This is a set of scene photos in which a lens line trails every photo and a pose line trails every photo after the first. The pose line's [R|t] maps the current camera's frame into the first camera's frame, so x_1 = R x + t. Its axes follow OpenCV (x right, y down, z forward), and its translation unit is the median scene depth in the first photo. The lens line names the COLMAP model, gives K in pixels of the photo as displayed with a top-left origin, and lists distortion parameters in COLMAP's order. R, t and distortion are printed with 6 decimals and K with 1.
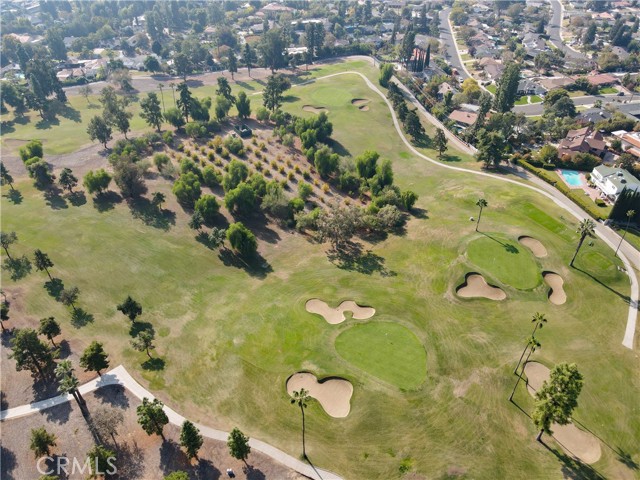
lens RADIAL K [[463.9, 0, 314.3], [0, 463.9, 243.4], [0, 0, 1]] dist [0.006711, 0.010064]
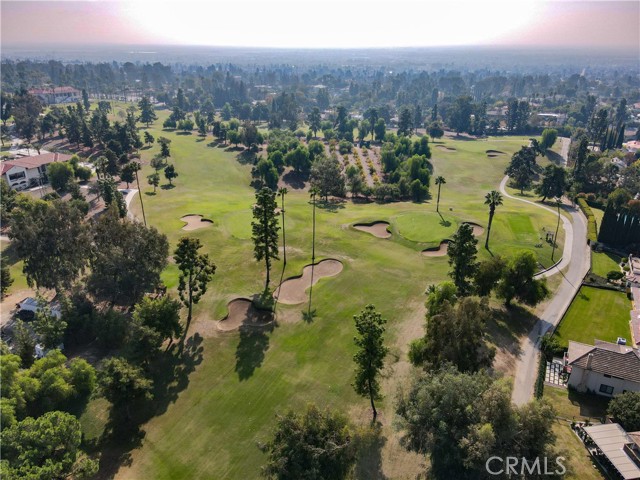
lens RADIAL K [[463.9, 0, 314.3], [0, 463.9, 243.4], [0, 0, 1]] dist [0.006711, 0.010064]
pose [[0.748274, 0.264183, -0.608518, 0.970832], [-0.413544, 0.903002, -0.116489, 0.330613], [0.518718, 0.338814, 0.784944, 0.094228]]
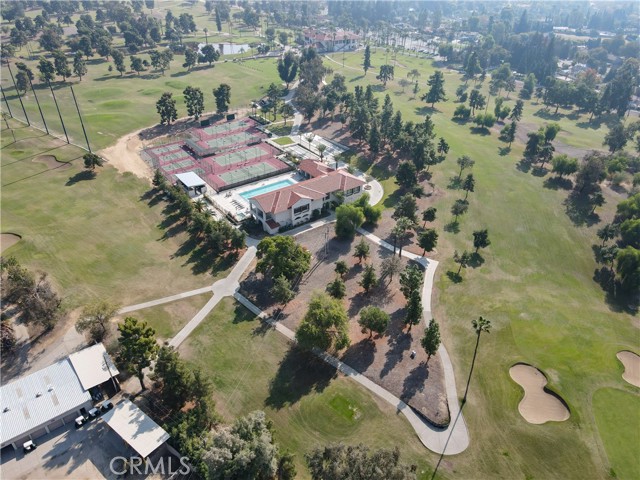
lens RADIAL K [[463.9, 0, 314.3], [0, 463.9, 243.4], [0, 0, 1]] dist [0.006711, 0.010064]
pose [[0.341298, 0.511322, -0.788711, 0.365801], [-0.584246, 0.772715, 0.248131, 0.101754], [0.736324, 0.376114, 0.562464, 0.052380]]
